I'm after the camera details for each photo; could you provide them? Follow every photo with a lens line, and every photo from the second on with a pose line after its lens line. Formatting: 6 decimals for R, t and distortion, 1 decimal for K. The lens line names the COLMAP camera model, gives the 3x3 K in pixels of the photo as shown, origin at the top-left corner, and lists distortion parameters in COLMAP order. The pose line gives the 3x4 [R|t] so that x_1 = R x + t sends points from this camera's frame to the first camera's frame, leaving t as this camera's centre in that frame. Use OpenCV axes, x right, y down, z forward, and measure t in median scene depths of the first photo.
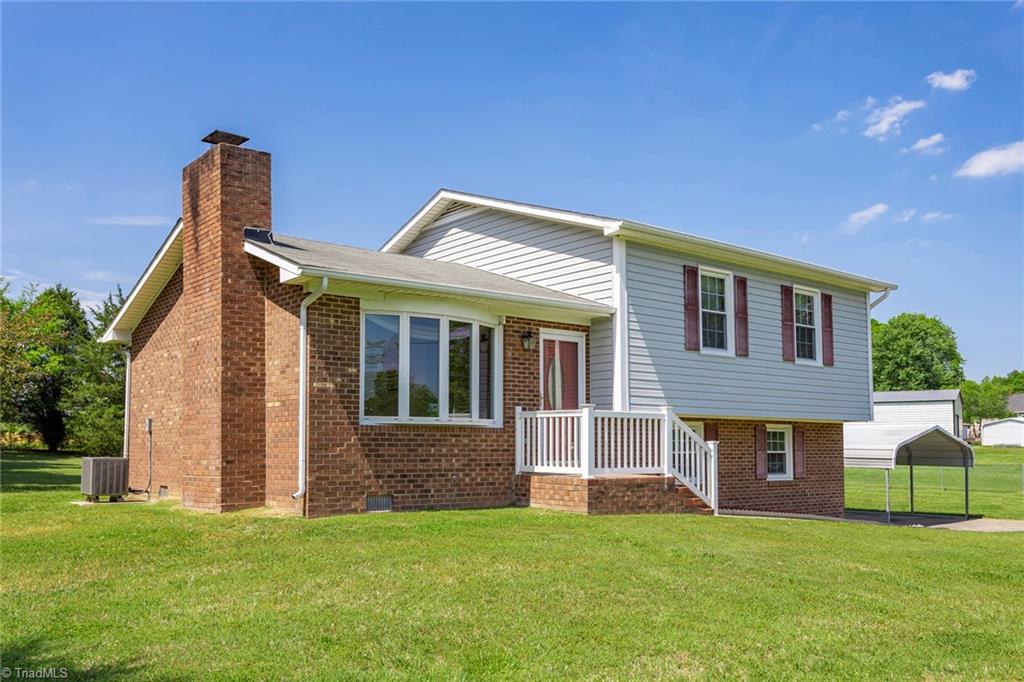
lens RADIAL K [[973.2, 0, 549.9], [0, 973.2, 383.4], [0, 0, 1]] dist [0.030087, -0.013027]
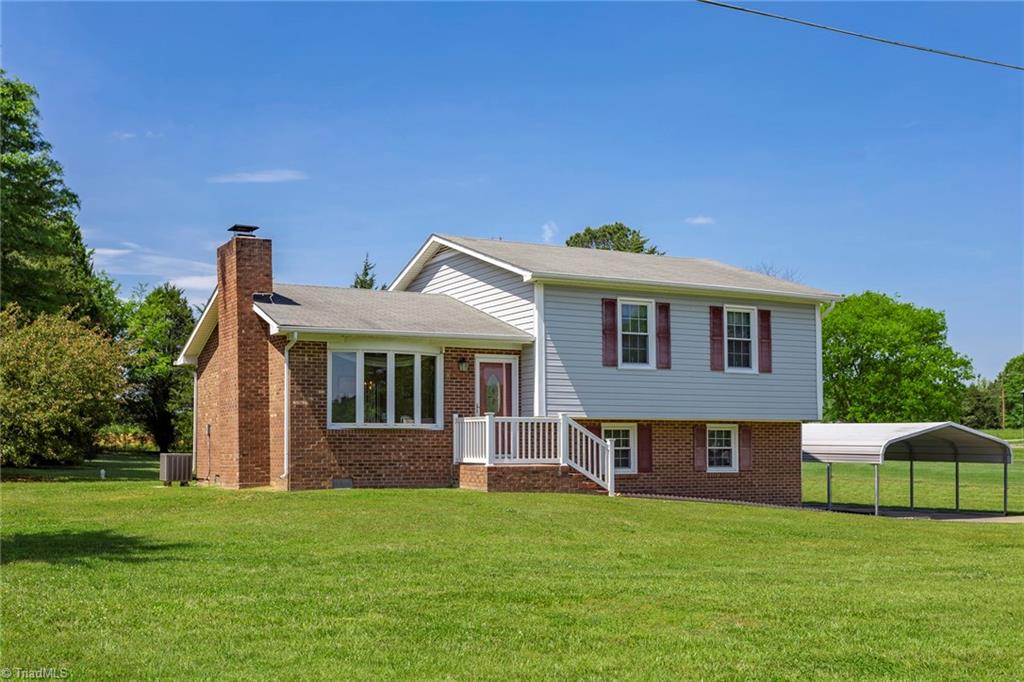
lens RADIAL K [[1350.3, 0, 566.6], [0, 1350.3, 372.9], [0, 0, 1]] dist [0.034324, 0.000000]
pose [[0.981014, -0.015177, -0.193342, 0.448335], [0.016897, 0.999831, 0.007253, -0.040979], [0.193199, -0.010382, 0.981105, -0.746688]]
